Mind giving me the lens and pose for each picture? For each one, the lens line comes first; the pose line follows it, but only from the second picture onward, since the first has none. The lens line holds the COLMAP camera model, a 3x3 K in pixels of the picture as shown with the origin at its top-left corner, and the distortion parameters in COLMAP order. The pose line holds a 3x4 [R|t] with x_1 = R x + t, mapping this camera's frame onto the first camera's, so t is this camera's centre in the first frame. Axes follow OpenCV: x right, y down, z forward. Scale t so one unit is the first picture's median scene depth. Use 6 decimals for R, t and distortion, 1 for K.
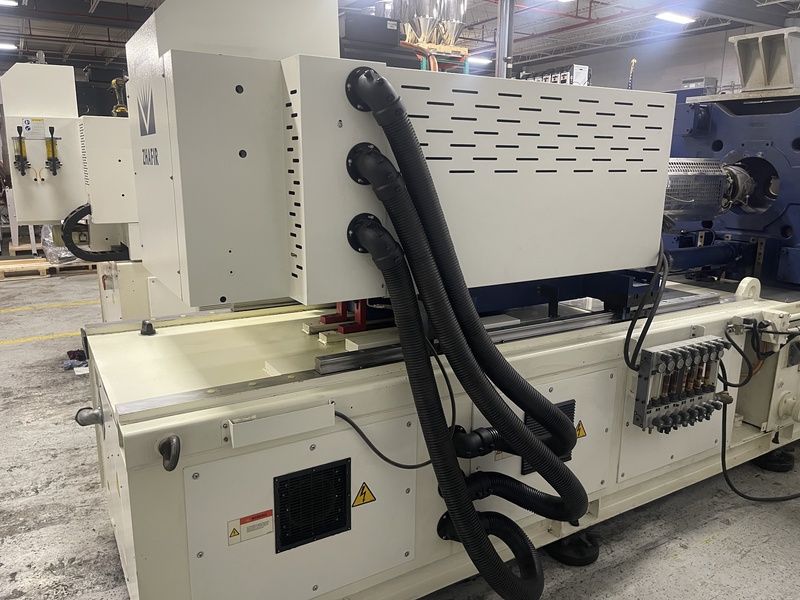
lens RADIAL K [[602.6, 0, 401.2], [0, 602.6, 305.0], [0, 0, 1]] dist [0.071040, -0.096700]
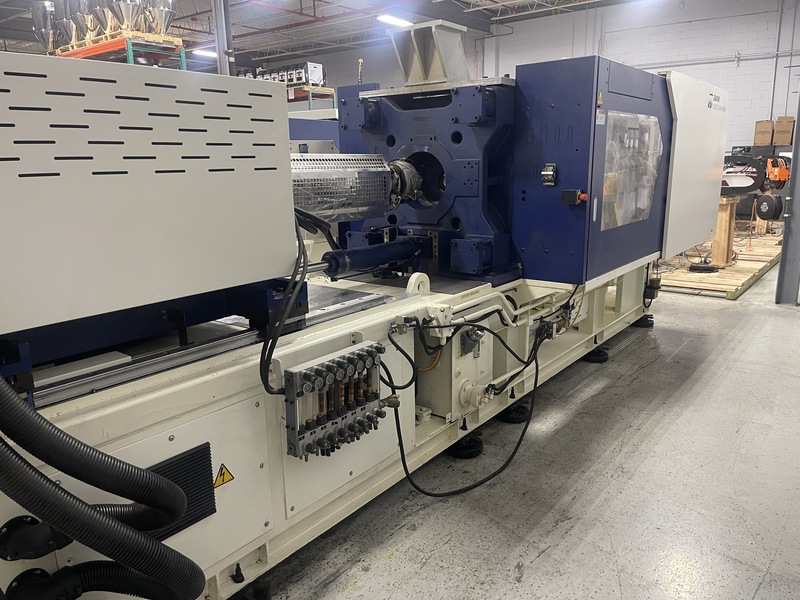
lens RADIAL K [[602.6, 0, 401.2], [0, 602.6, 305.0], [0, 0, 1]] dist [0.071040, -0.096700]
pose [[0.931230, -0.109009, 0.347747, 0.212395], [0.108123, 0.993894, 0.022015, -0.018735], [-0.348023, 0.017098, 0.937330, 0.092274]]
